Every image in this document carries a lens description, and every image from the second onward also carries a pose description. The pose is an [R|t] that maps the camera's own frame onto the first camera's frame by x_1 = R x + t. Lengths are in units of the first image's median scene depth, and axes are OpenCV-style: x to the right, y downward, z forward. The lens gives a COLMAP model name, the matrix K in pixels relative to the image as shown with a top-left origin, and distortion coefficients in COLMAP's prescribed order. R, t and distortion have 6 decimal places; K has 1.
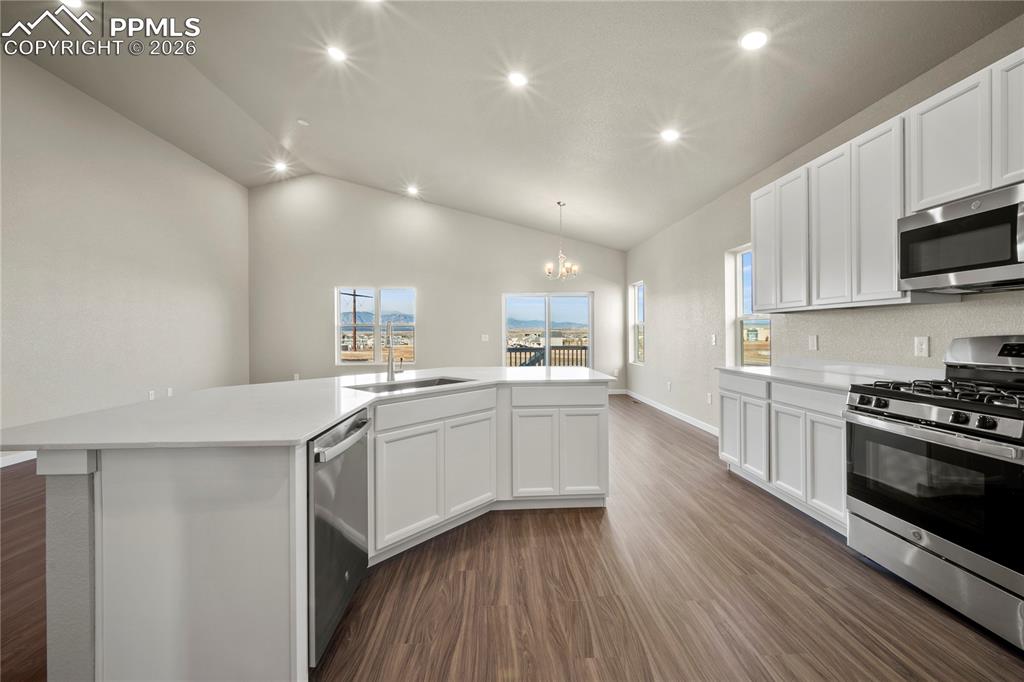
lens RADIAL K [[407.7, 0, 508.6], [0, 407.7, 336.5], [0, 0, 1]] dist [-0.002886, -0.001046]
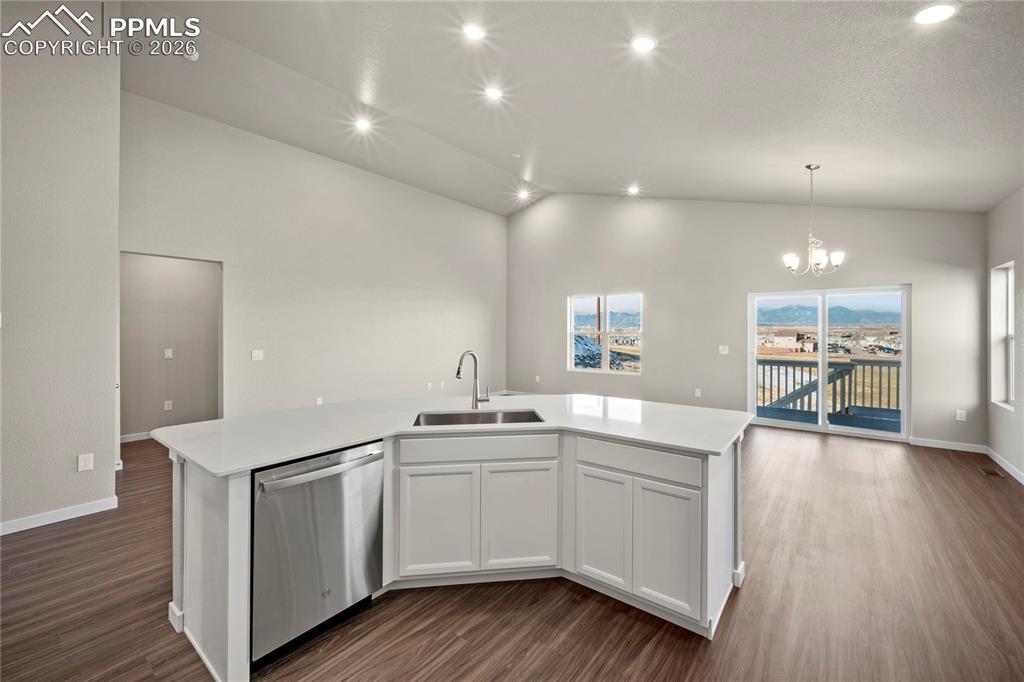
lens RADIAL K [[407.7, 0, 507.4], [0, 407.7, 332.0], [0, 0, 1]] dist [-0.002886, -0.001046]
pose [[0.754068, 0.006619, -0.656763, 0.429372], [-0.009042, 0.999959, -0.000304, -0.081626], [0.656734, 0.006168, 0.754097, 0.287266]]
